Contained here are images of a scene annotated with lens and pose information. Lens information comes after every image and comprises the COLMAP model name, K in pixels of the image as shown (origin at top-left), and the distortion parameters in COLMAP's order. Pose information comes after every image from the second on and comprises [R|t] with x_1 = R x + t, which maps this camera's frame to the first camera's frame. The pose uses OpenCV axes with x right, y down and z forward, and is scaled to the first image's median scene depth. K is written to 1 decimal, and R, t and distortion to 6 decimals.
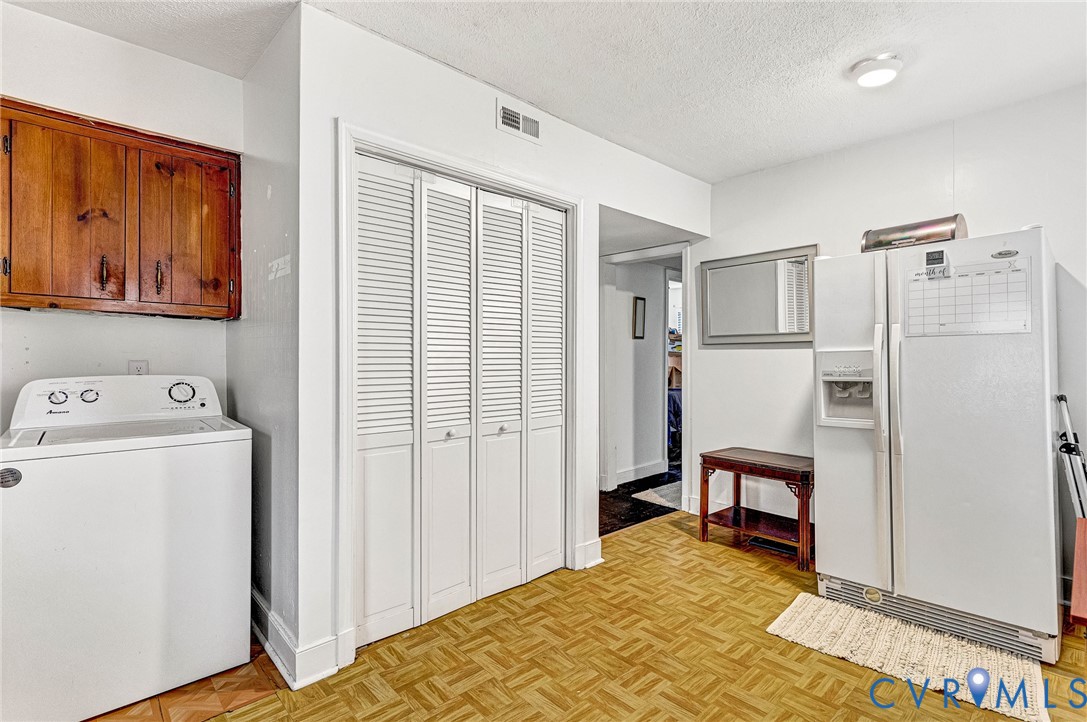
lens RADIAL K [[511.5, 0, 552.2], [0, 511.5, 367.7], [0, 0, 1]] dist [0.003623, 0.000324]
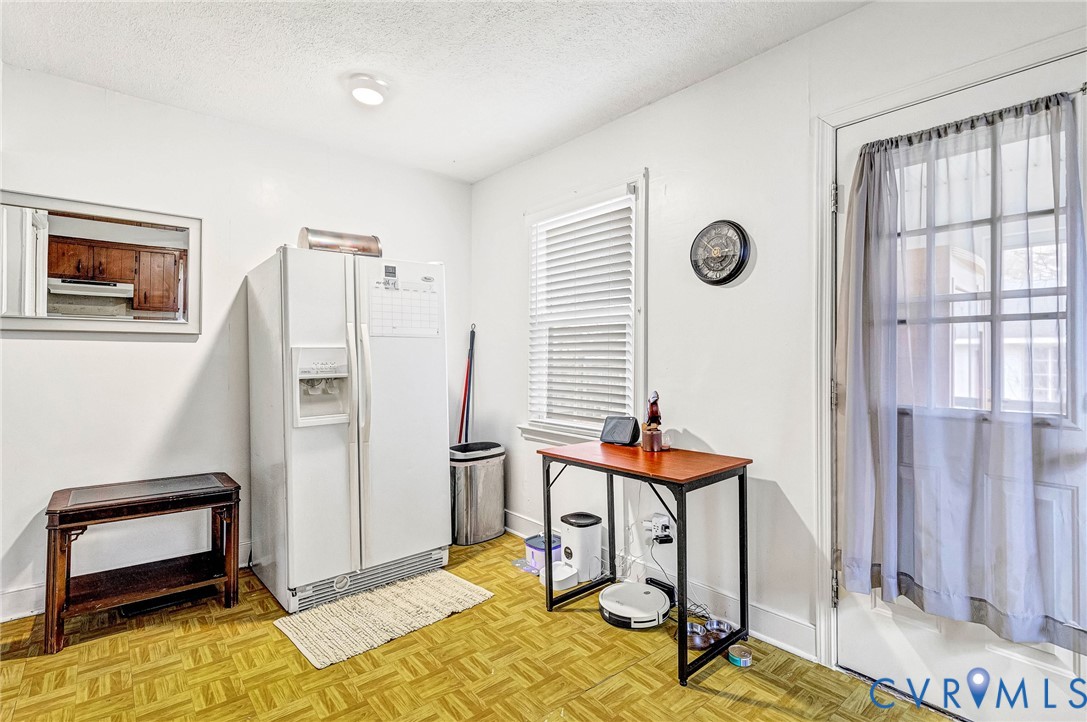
lens RADIAL K [[528.6, 0, 543.9], [0, 528.6, 359.3], [0, 0, 1]] dist [0.002966, 0.000919]
pose [[0.057287, -0.002729, 0.998354, -0.375668], [0.012572, 0.999919, 0.002012, -0.005928], [-0.998279, 0.012436, 0.057317, 0.464591]]
